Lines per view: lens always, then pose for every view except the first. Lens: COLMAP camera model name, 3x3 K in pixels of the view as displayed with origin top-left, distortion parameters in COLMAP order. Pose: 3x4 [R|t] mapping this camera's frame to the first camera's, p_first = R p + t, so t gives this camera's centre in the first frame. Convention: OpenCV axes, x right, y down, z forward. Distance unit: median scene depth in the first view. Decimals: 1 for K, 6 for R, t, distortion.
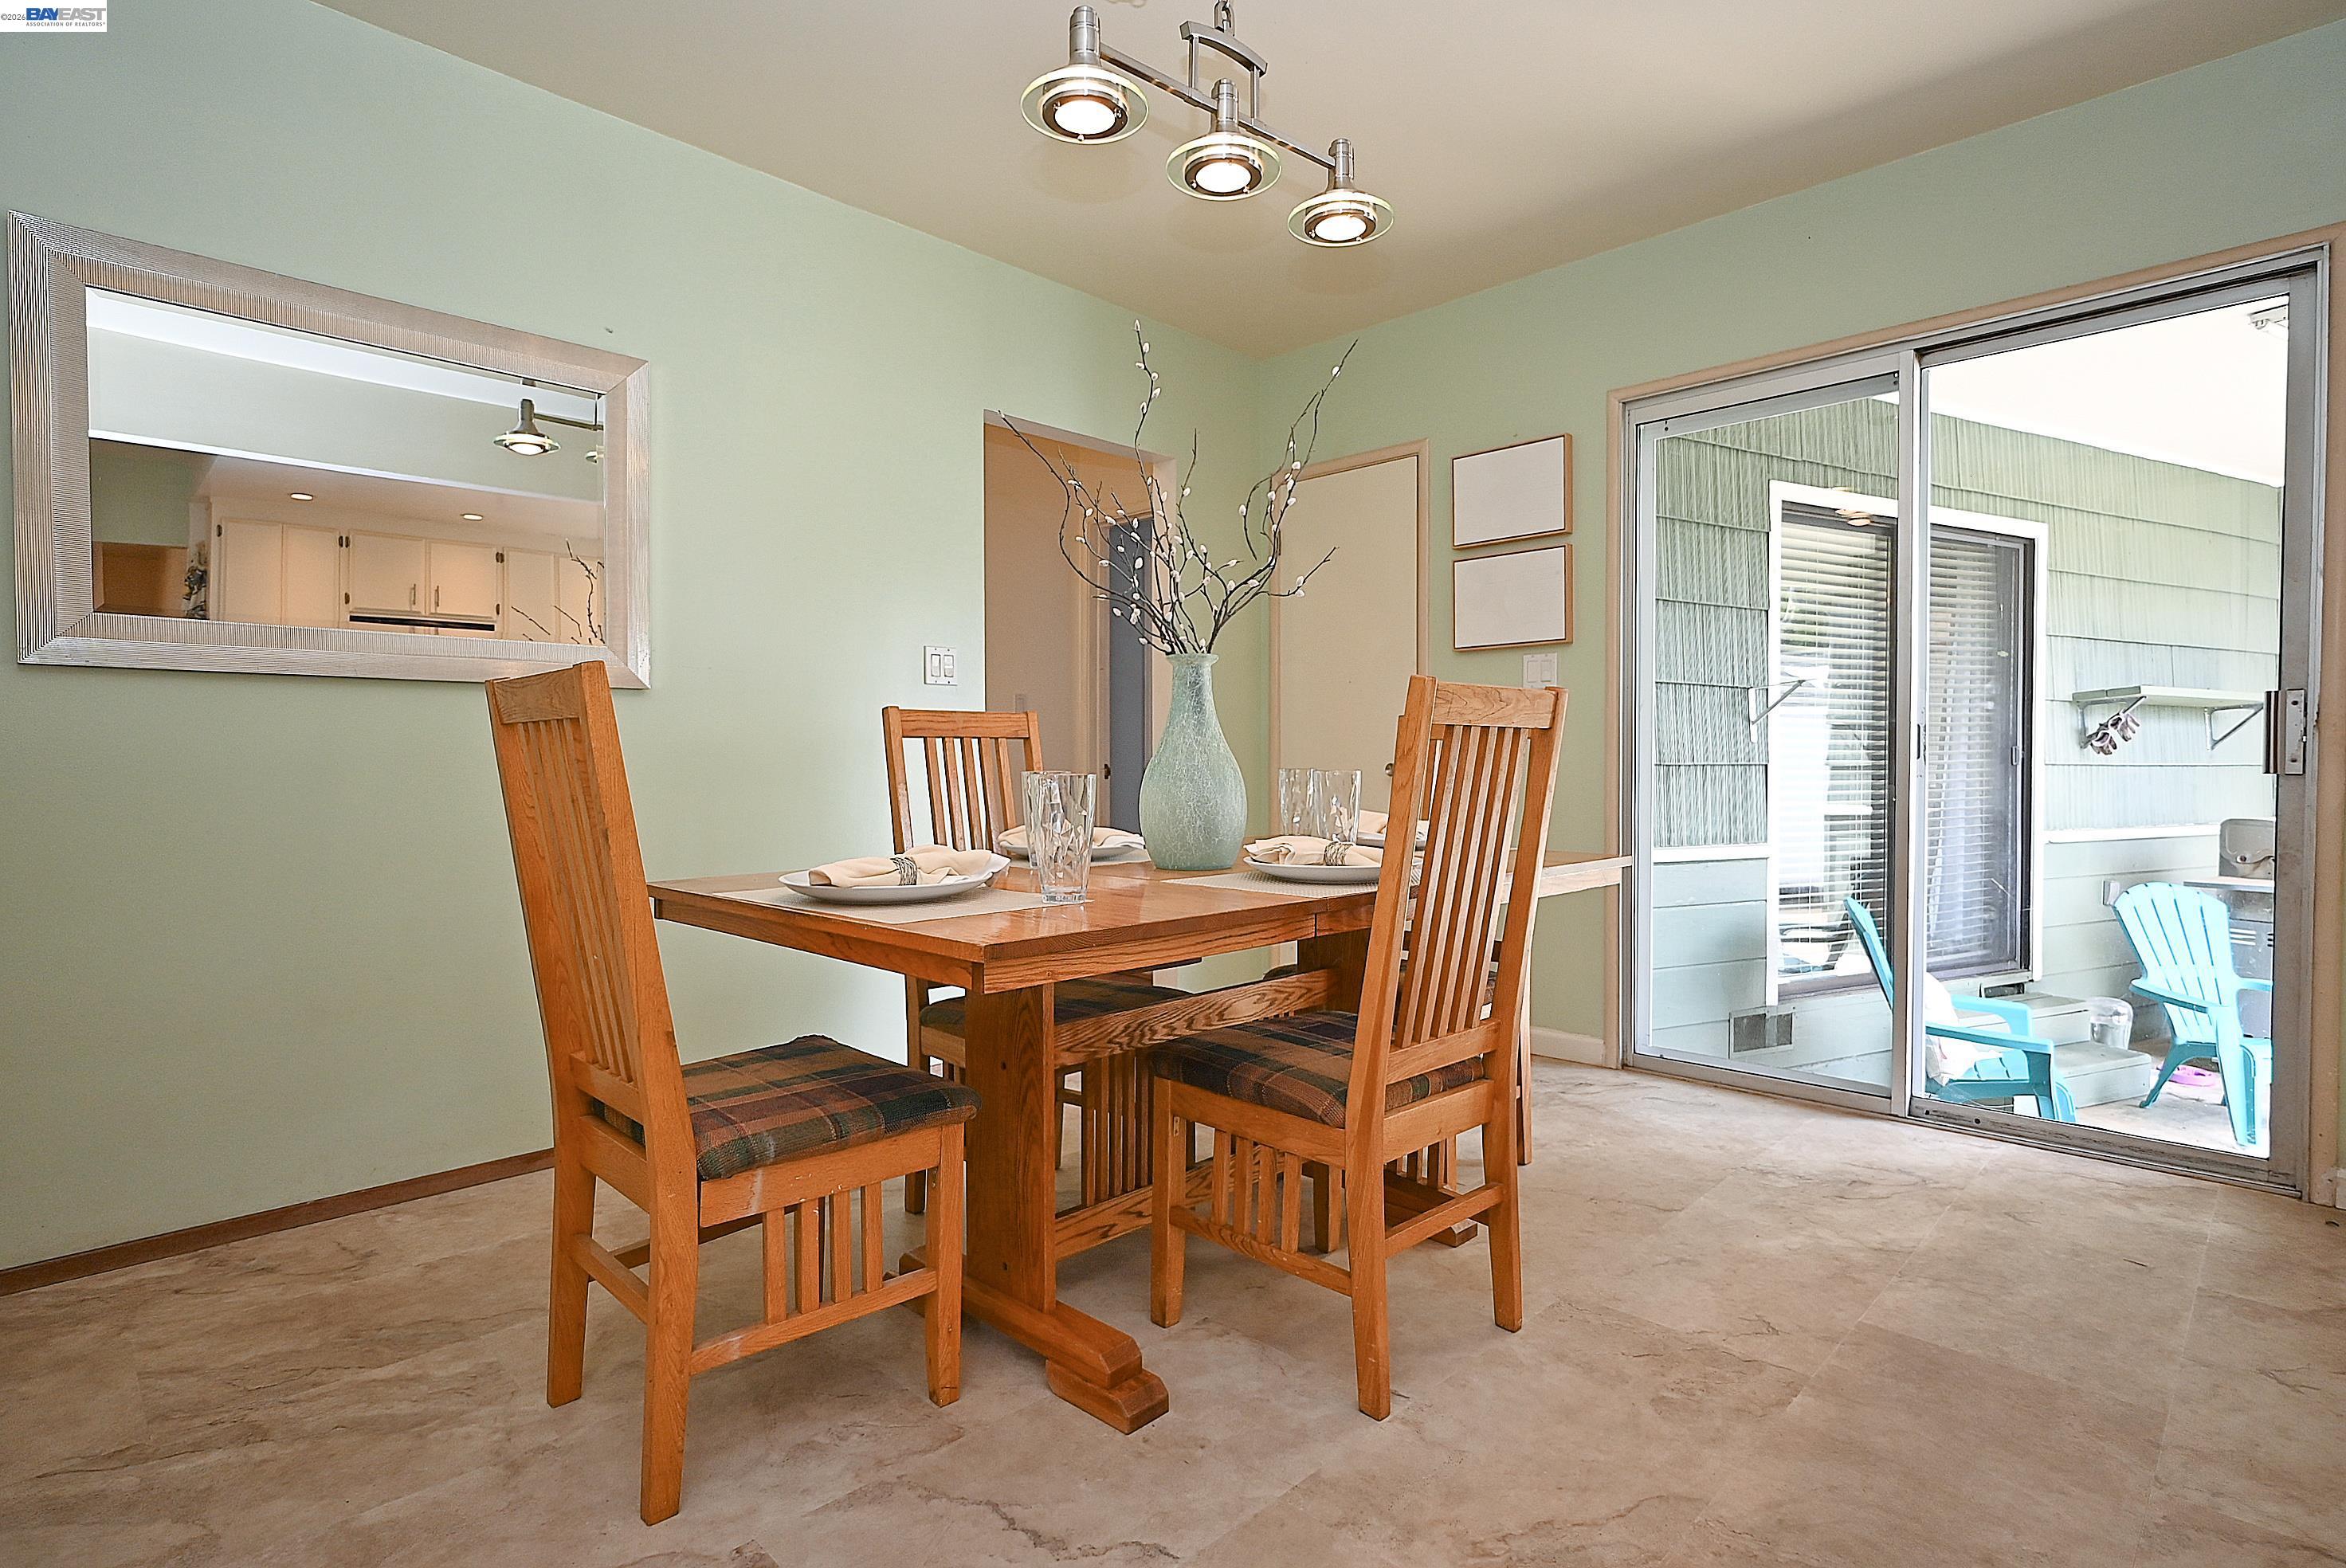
lens RADIAL K [[1162.2, 0, 1173.0], [0, 1162.2, 784.0], [0, 0, 1]] dist [-0.002188, 0.000630]
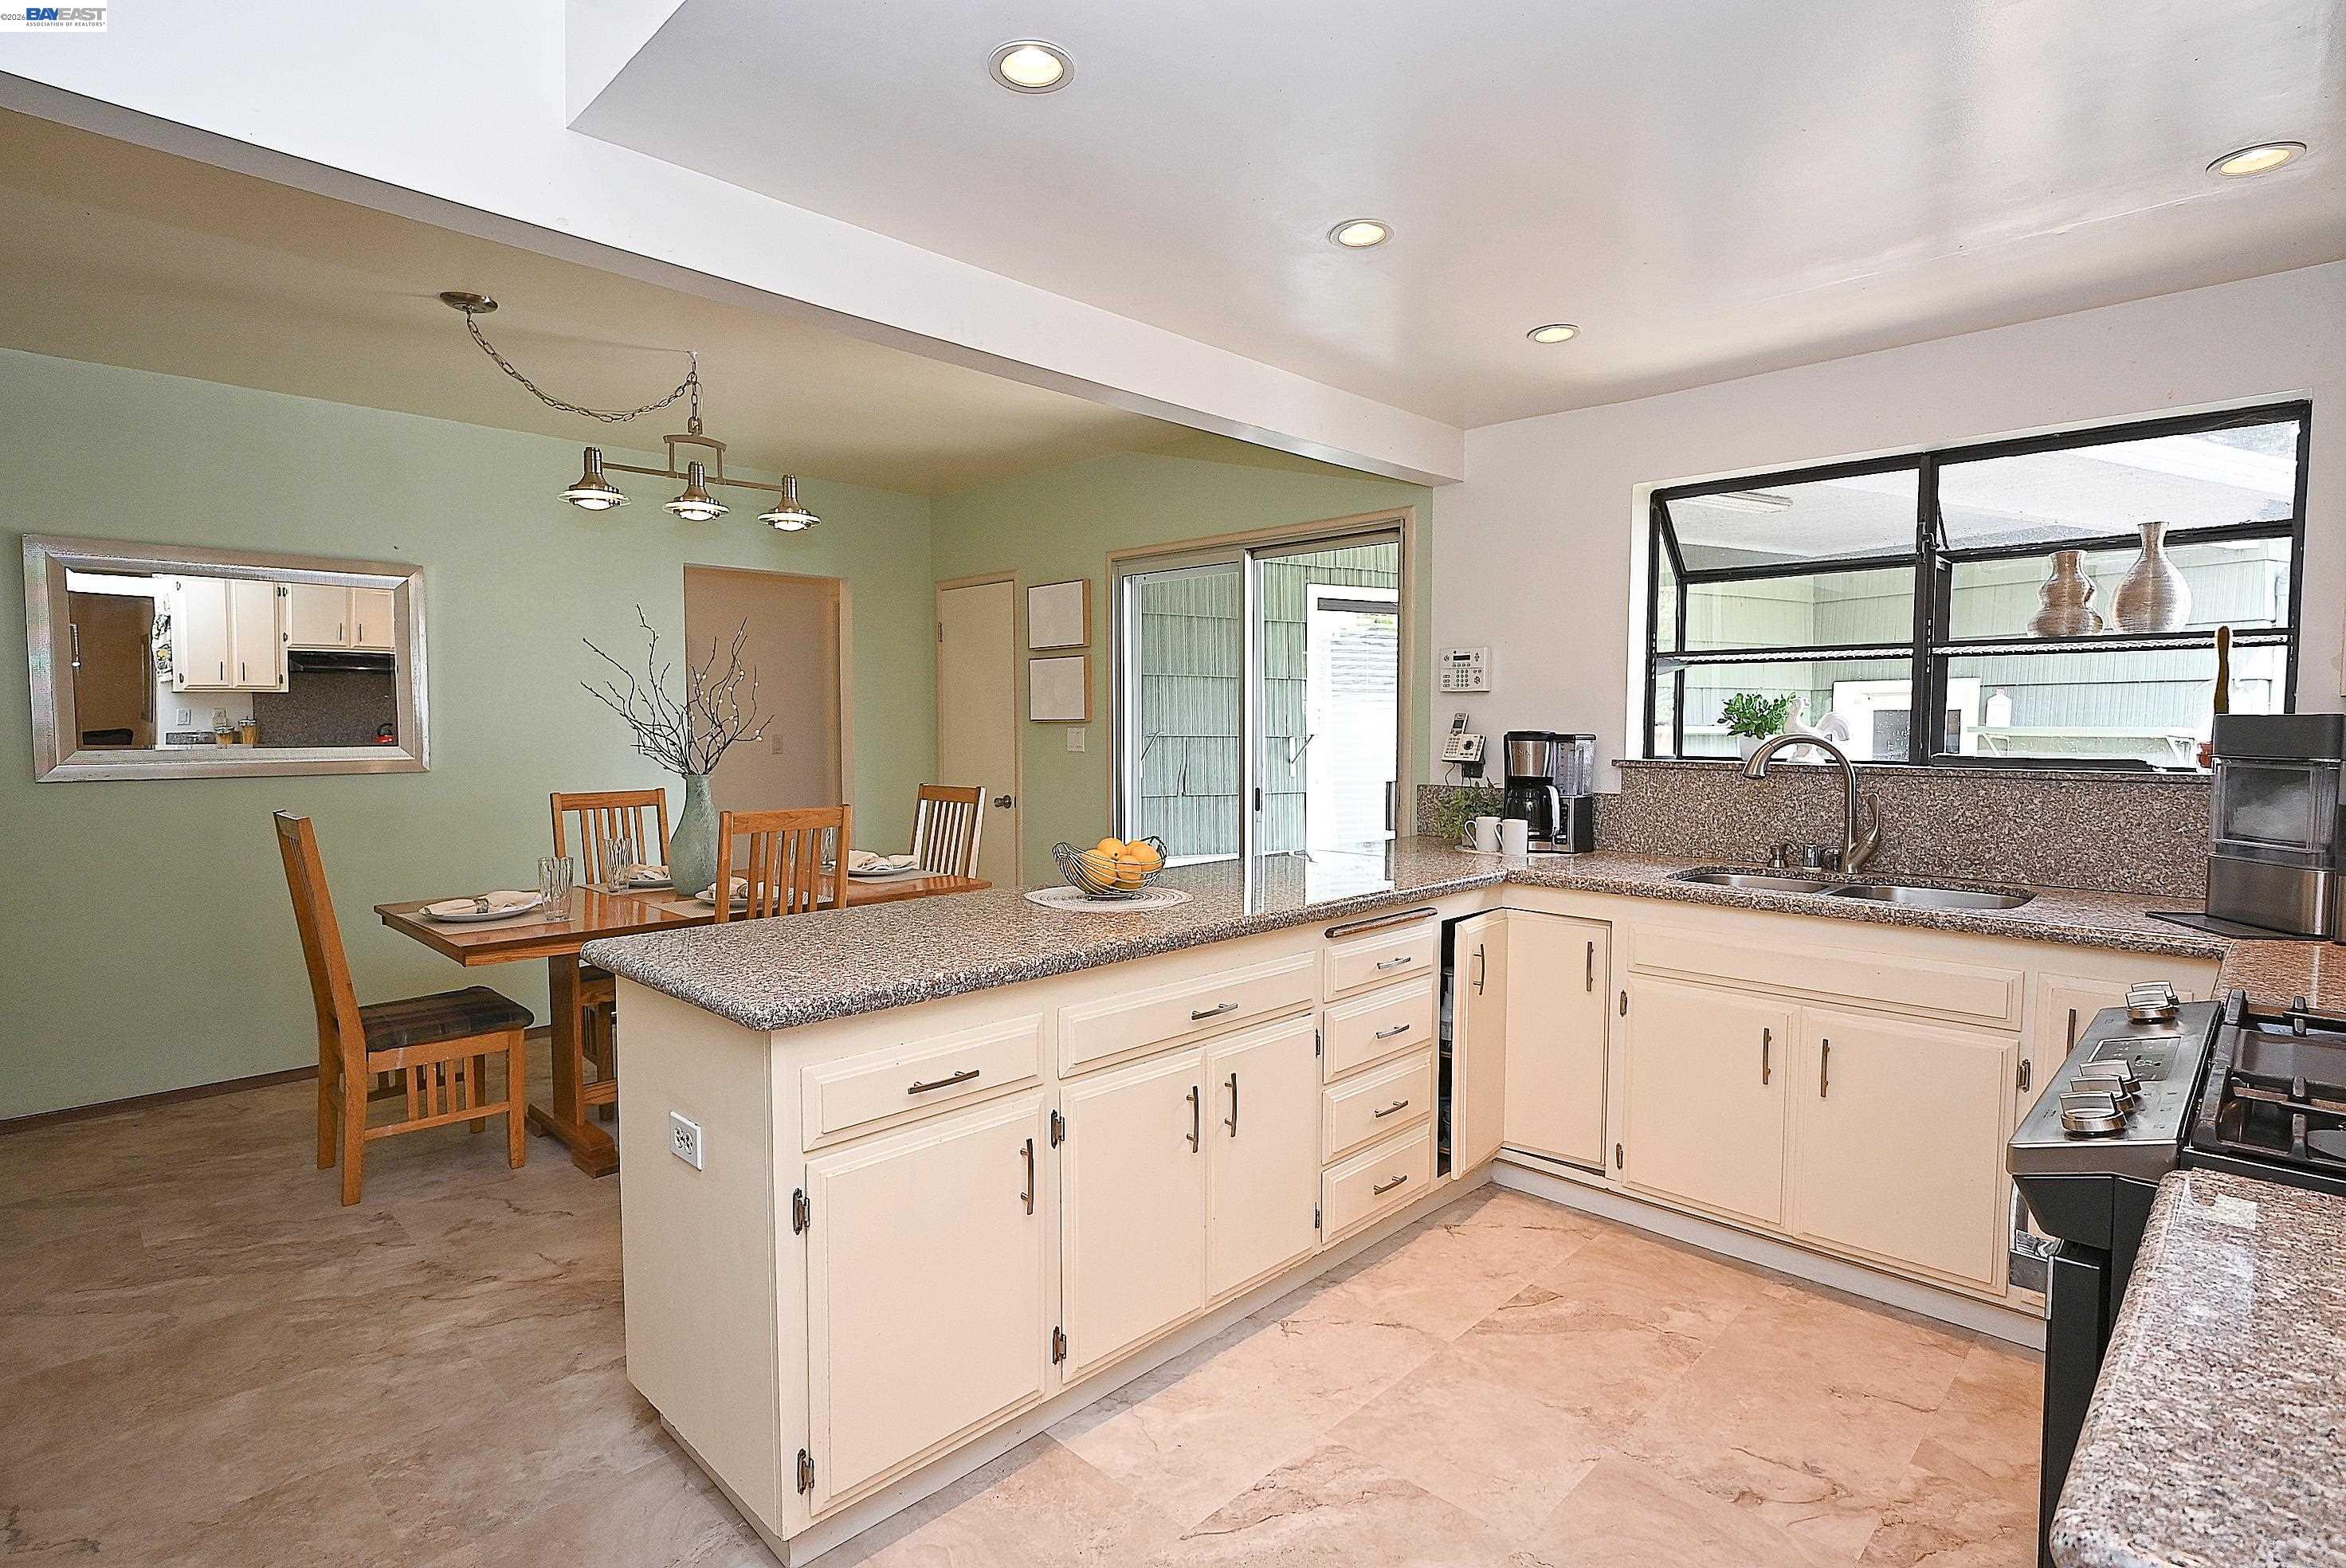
lens RADIAL K [[1162.2, 0, 1173.0], [0, 1162.2, 784.0], [0, 0, 1]] dist [-0.002188, 0.000630]
pose [[0.999993, 0.000723, 0.003559, 0.535707], [-0.000852, 0.999340, 0.036311, -0.116853], [-0.003530, -0.036314, 0.999334, -0.566273]]
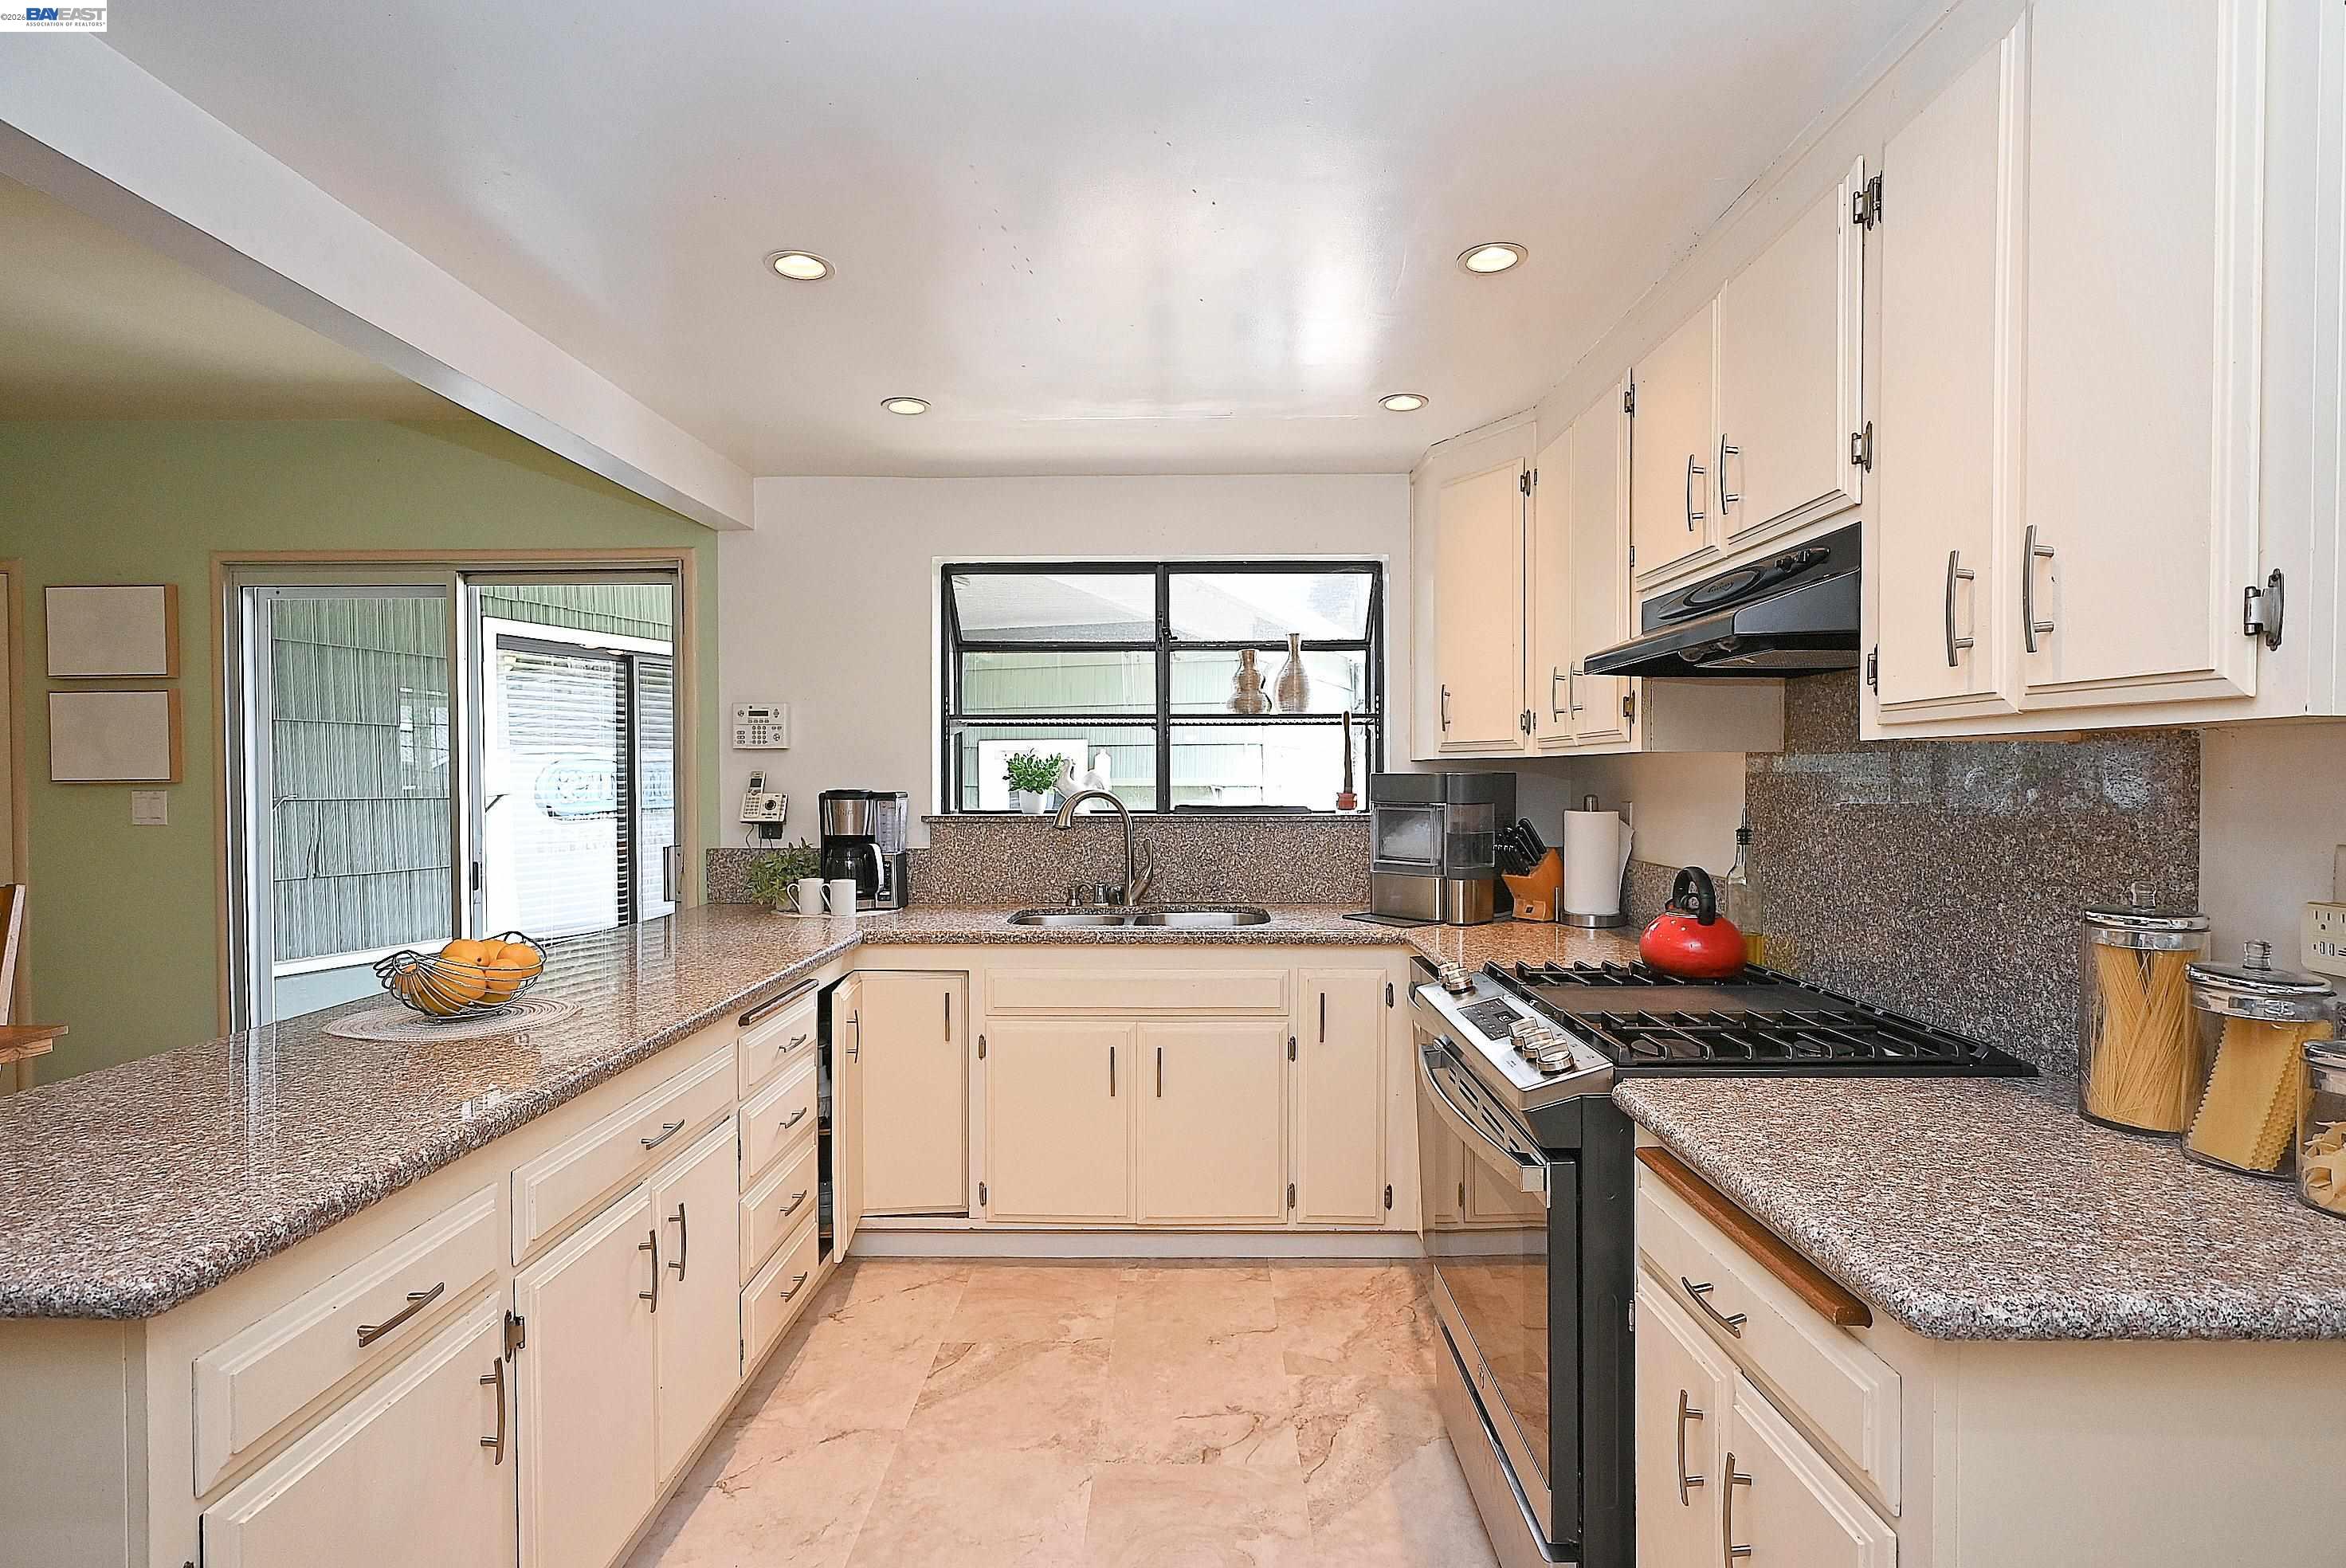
lens RADIAL K [[1162.2, 0, 1173.0], [0, 1162.2, 784.0], [0, 0, 1]] dist [-0.002188, 0.000630]
pose [[0.720791, -0.009808, 0.693083, 0.319553], [0.015894, 0.999871, -0.002379, -0.125995], [-0.692970, 0.012730, 0.720854, -0.459004]]
